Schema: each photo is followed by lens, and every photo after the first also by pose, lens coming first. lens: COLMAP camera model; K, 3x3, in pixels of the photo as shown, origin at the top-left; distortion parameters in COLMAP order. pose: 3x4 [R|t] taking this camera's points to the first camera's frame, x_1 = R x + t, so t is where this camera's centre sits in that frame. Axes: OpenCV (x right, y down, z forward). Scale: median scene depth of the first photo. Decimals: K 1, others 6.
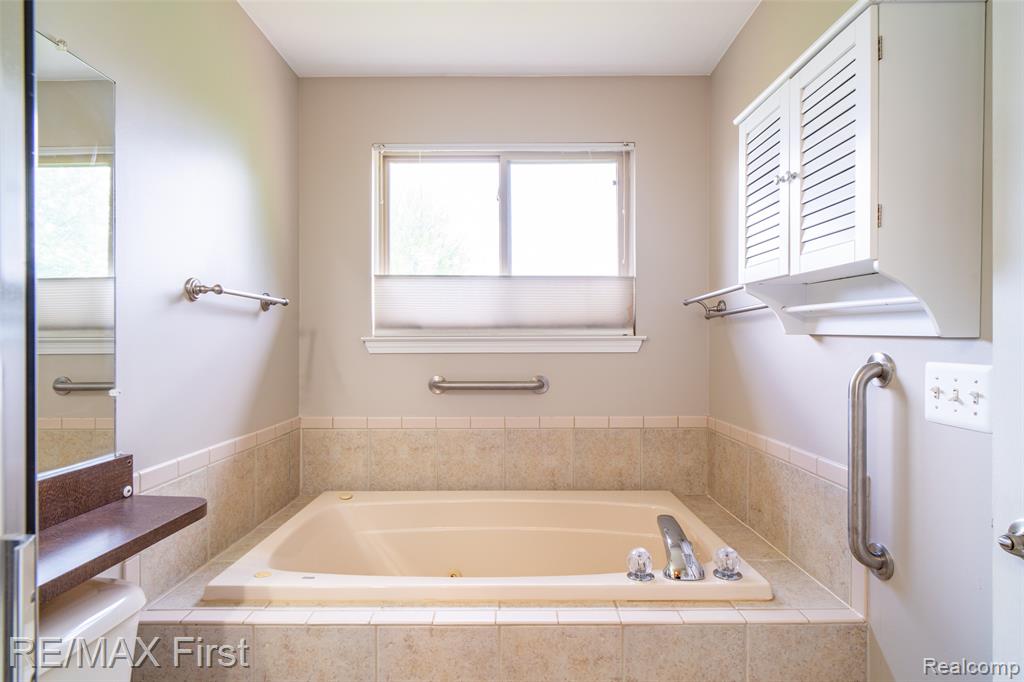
lens RADIAL K [[536.5, 0, 507.8], [0, 536.5, 341.9], [0, 0, 1]] dist [-0.003325, 0.002576]
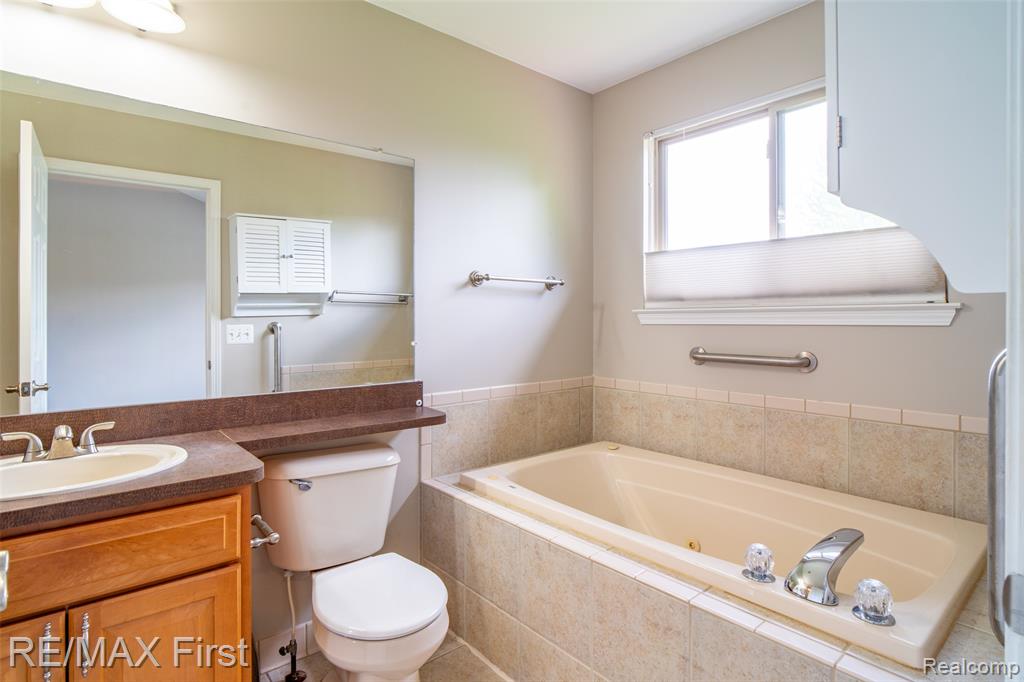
lens RADIAL K [[536.5, 0, 502.1], [0, 536.5, 317.9], [0, 0, 1]] dist [-0.003325, 0.002576]
pose [[0.638933, -0.002346, -0.769259, 0.429792], [0.001144, 0.999997, -0.002100, 0.010595], [0.769262, 0.000461, 0.638934, 0.076344]]
